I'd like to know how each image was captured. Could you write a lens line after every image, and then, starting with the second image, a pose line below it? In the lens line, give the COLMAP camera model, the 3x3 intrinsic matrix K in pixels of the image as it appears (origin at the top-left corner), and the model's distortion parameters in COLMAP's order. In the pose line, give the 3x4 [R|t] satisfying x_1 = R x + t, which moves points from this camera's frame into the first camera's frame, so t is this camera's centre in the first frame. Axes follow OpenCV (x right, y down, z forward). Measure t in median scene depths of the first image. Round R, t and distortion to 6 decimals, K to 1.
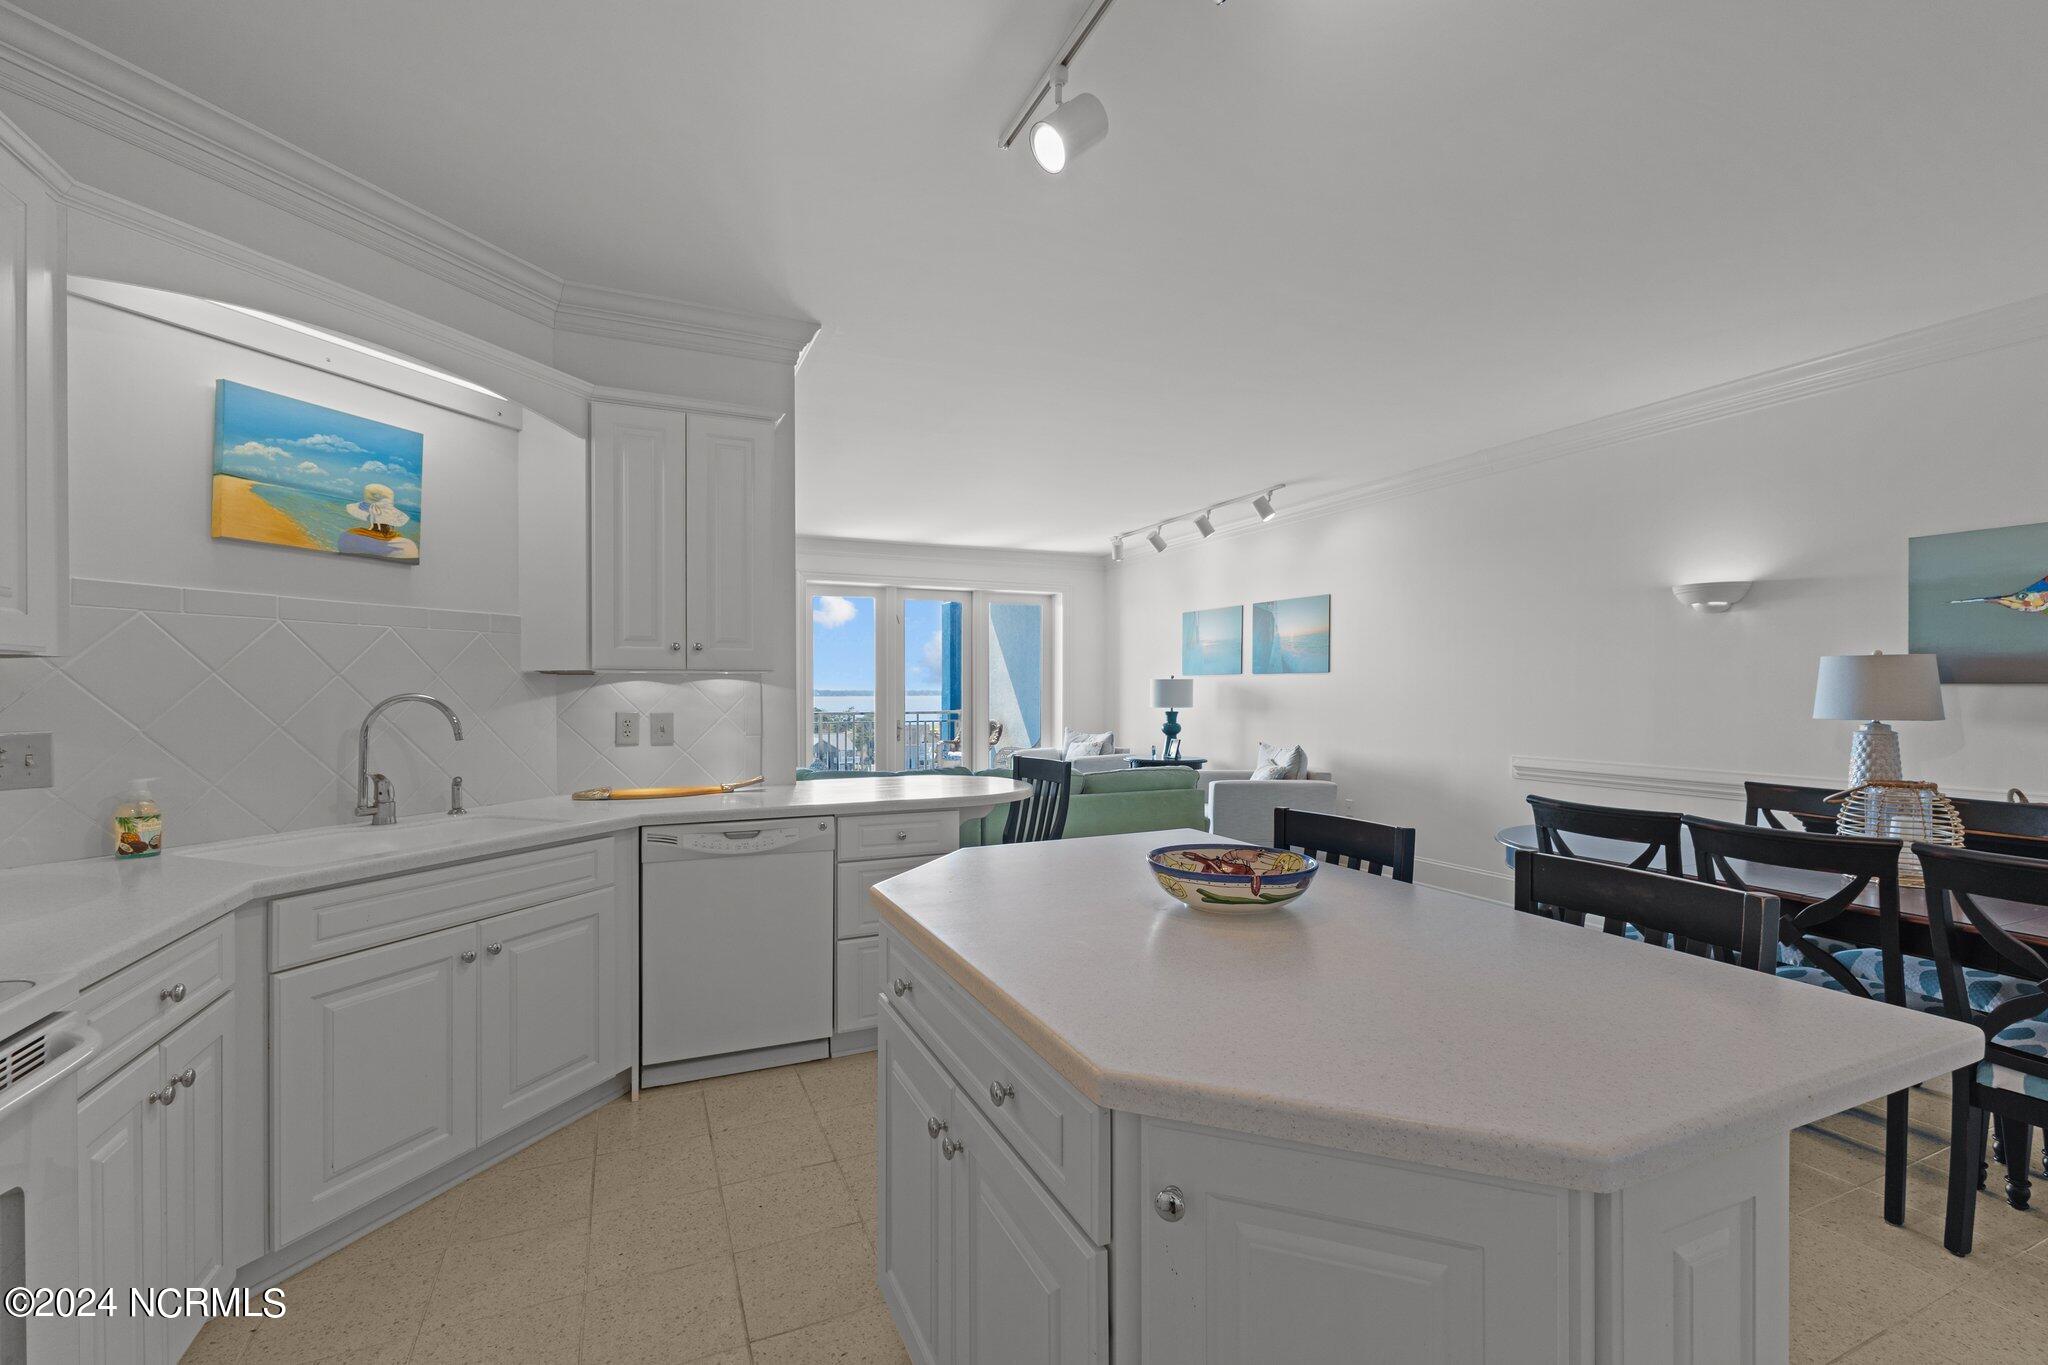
lens RADIAL K [[904.4, 0, 1037.5], [0, 904.4, 697.2], [0, 0, 1]] dist [0.018690, 0.000393]
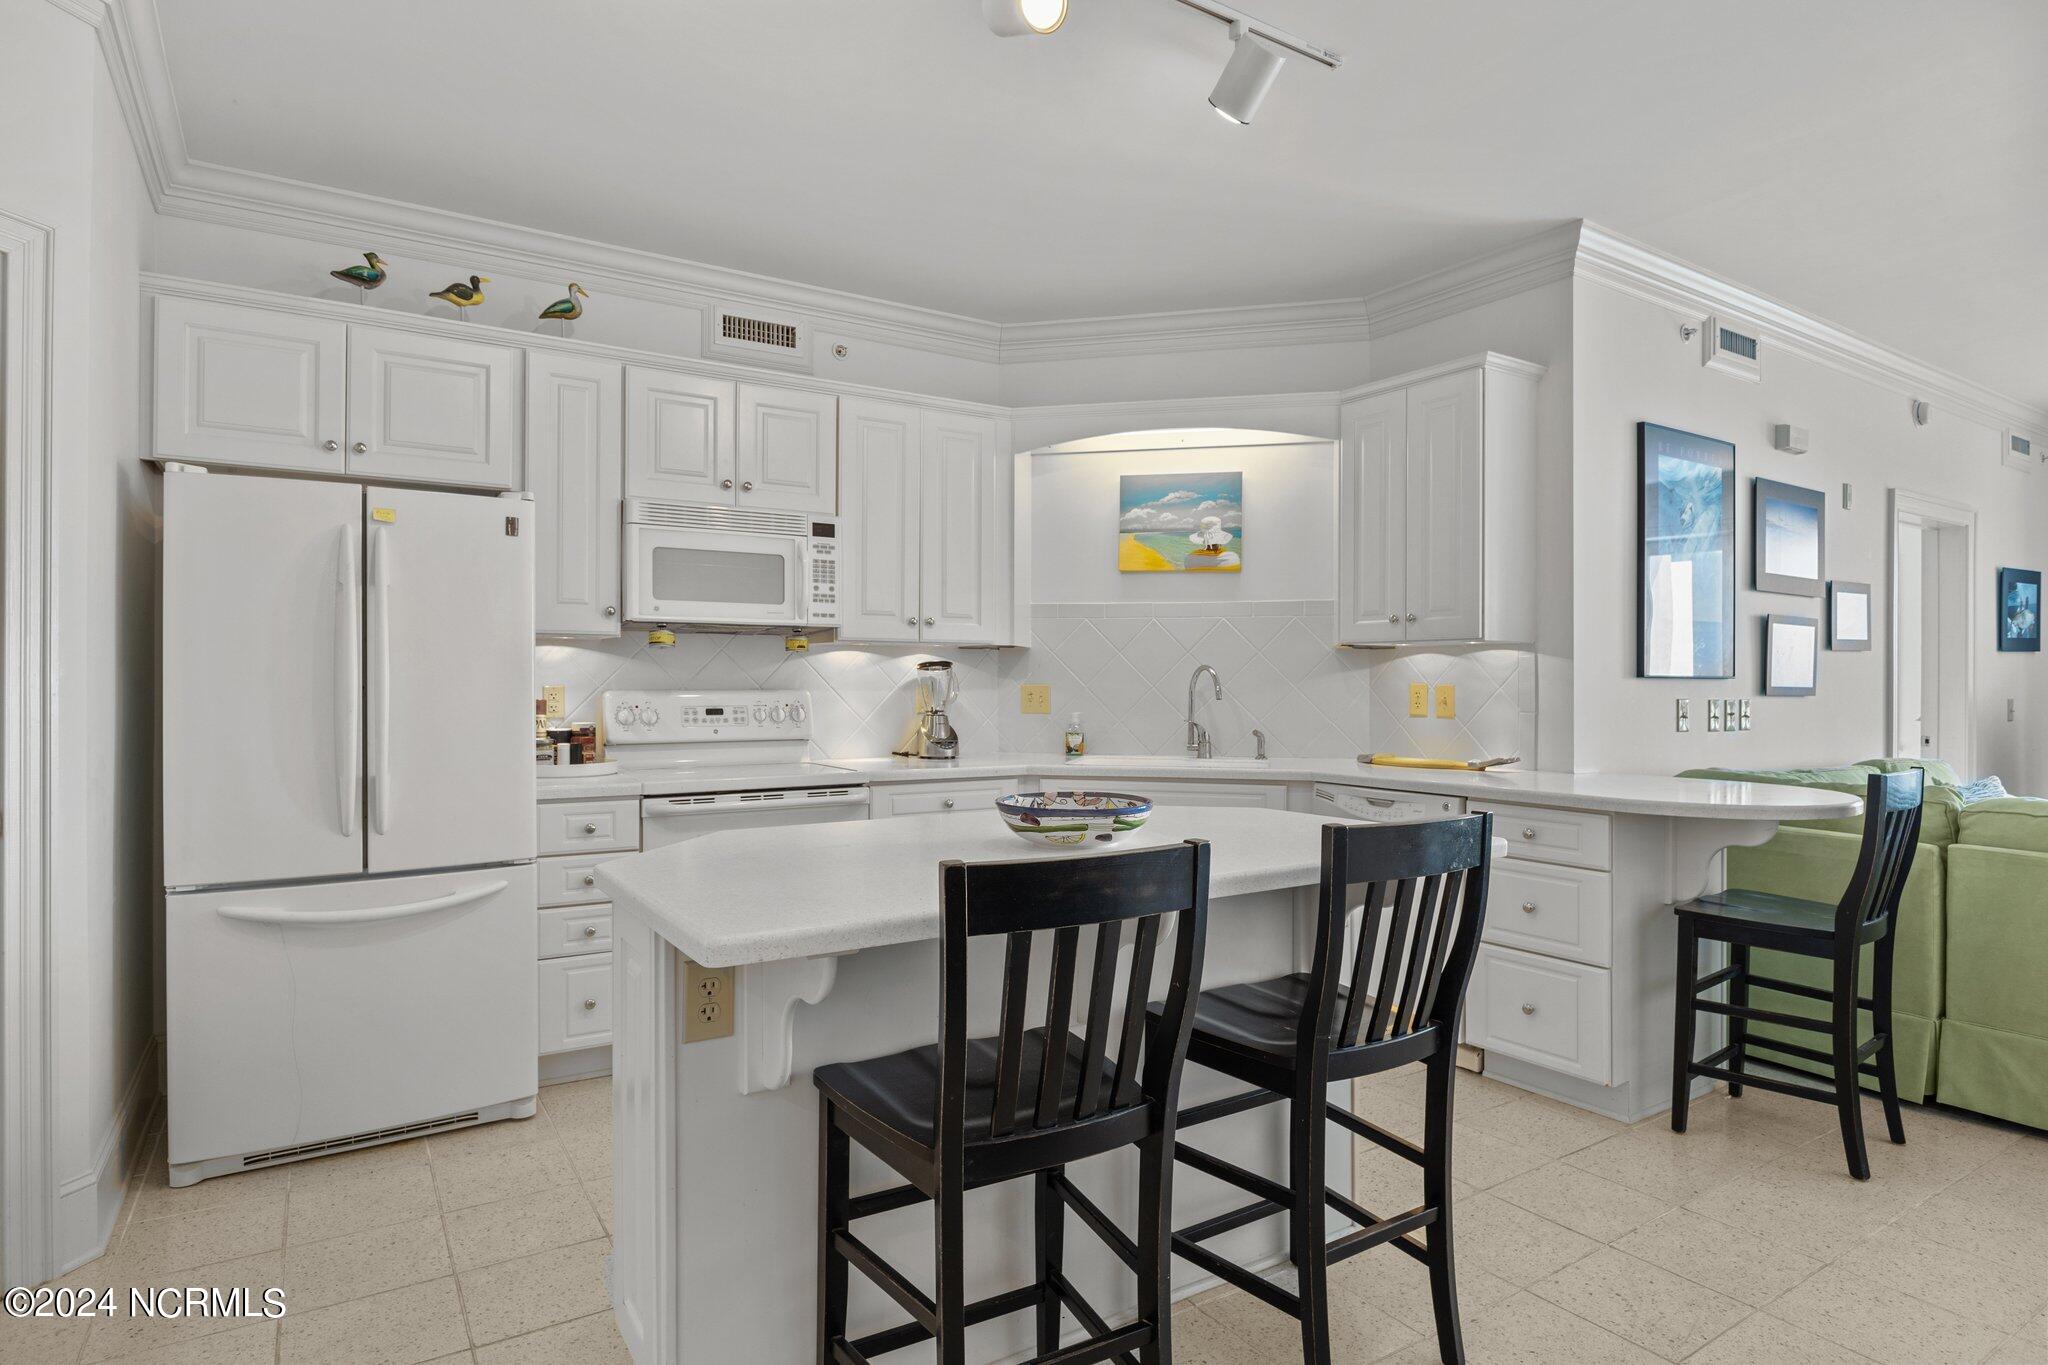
lens RADIAL K [[1129.1, 0, 1037.0], [0, 1129.1, 673.8], [0, 0, 1]] dist [0.004865, -0.000142]
pose [[0.148772, -0.008898, -0.988832, 0.899545], [-0.011571, 0.999875, -0.010738, 0.028163], [0.988804, 0.013039, 0.148650, 0.456680]]
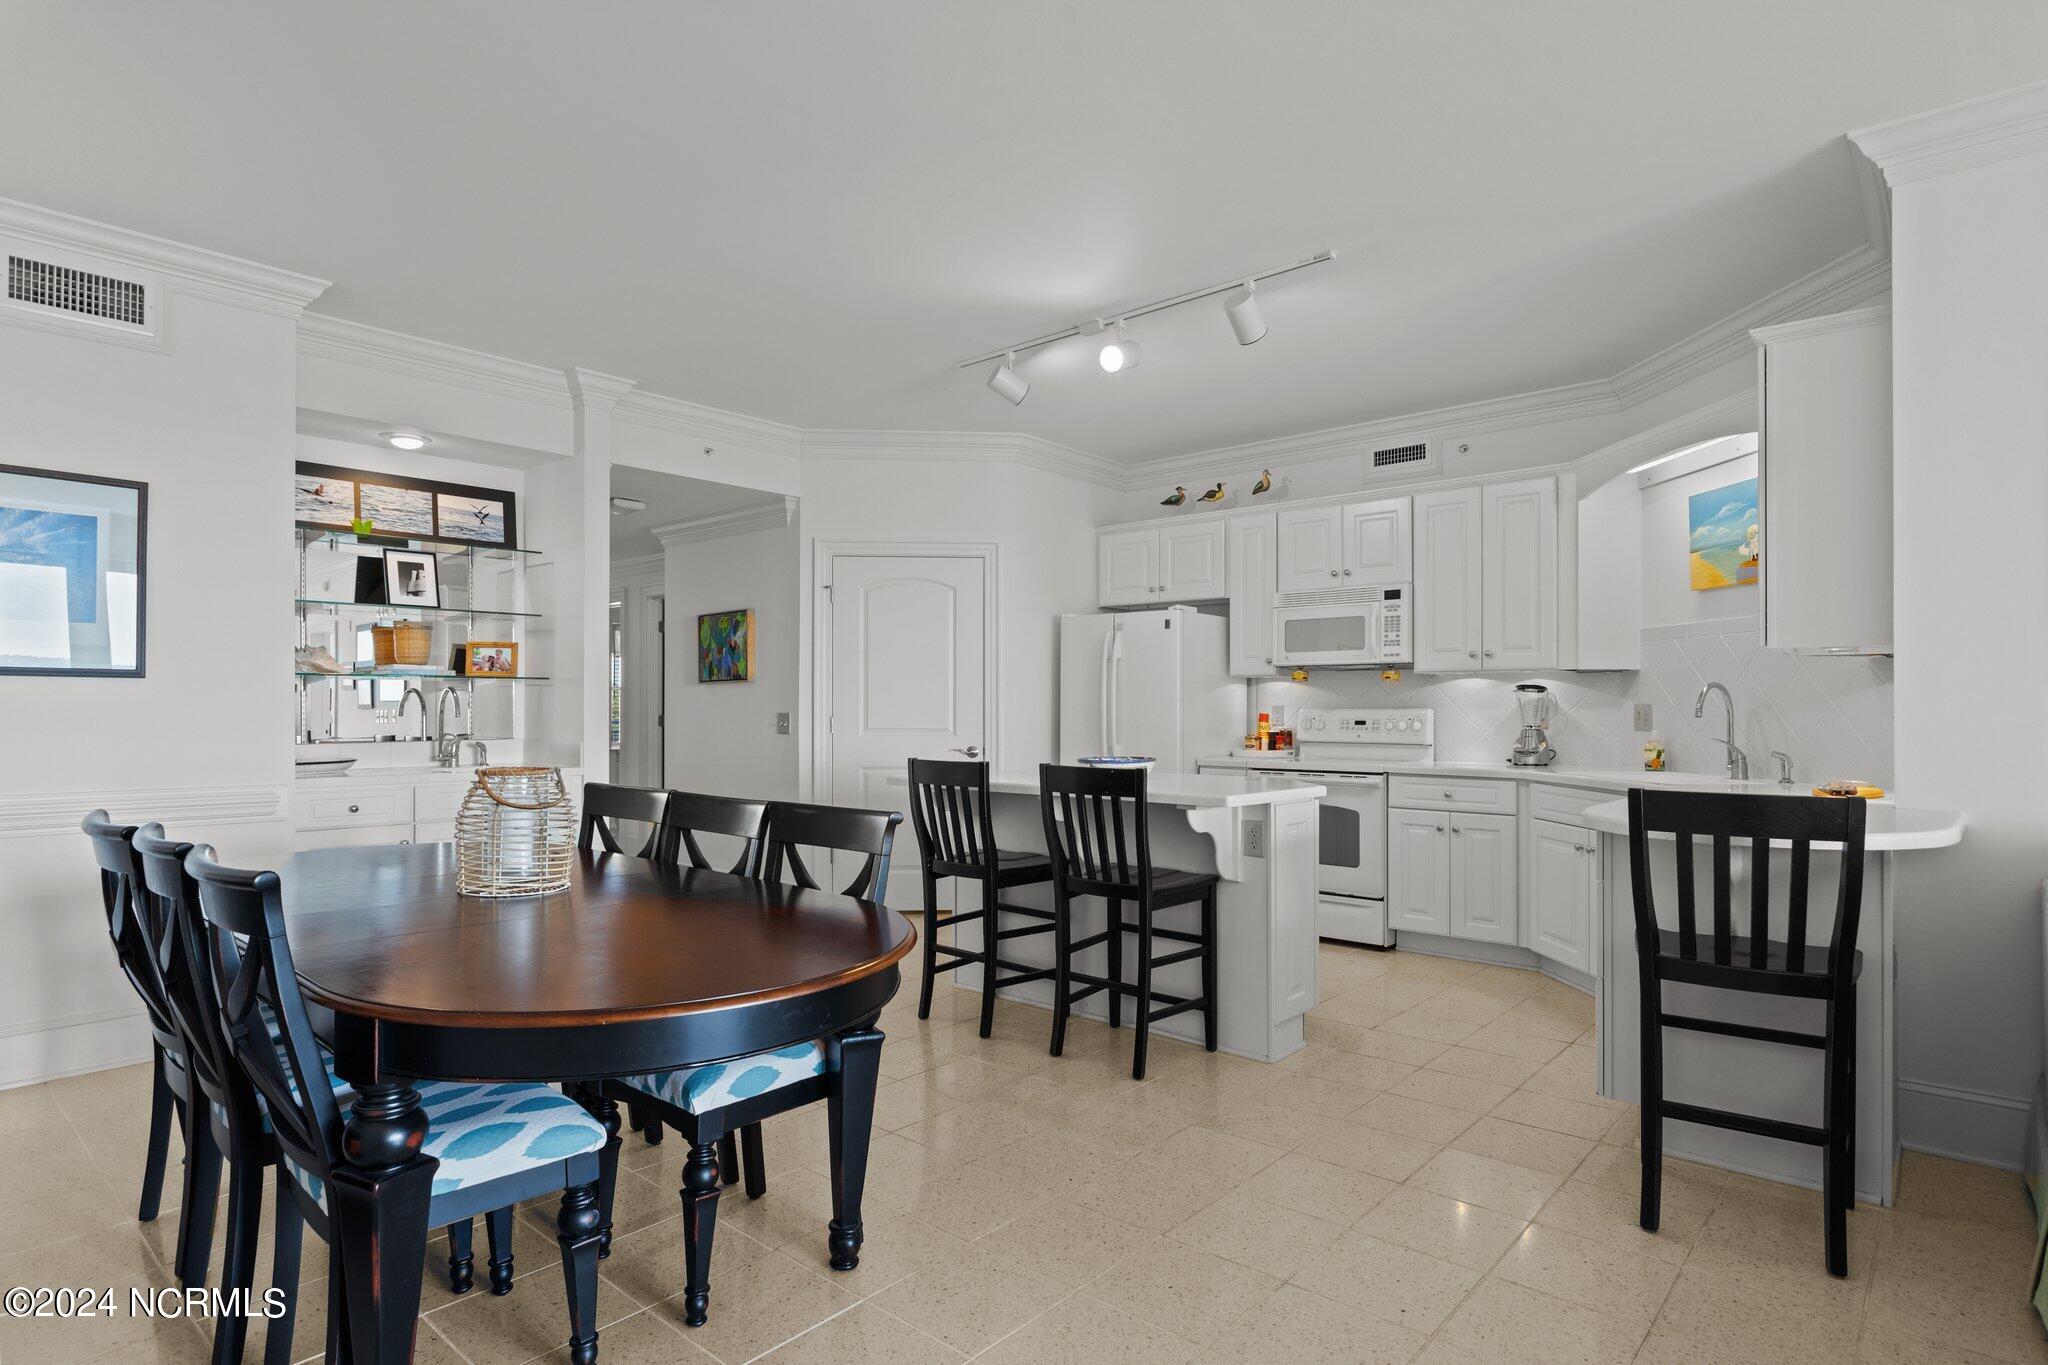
lens RADIAL K [[1092.3, 0, 1034.3], [0, 1092.3, 693.7], [0, 0, 1]] dist [-0.004699, -0.000283]
pose [[-0.907832, -0.007460, -0.419268, 0.843630], [-0.005414, 0.999967, -0.006069, 0.026222], [0.419299, -0.003240, -0.907842, 1.892023]]
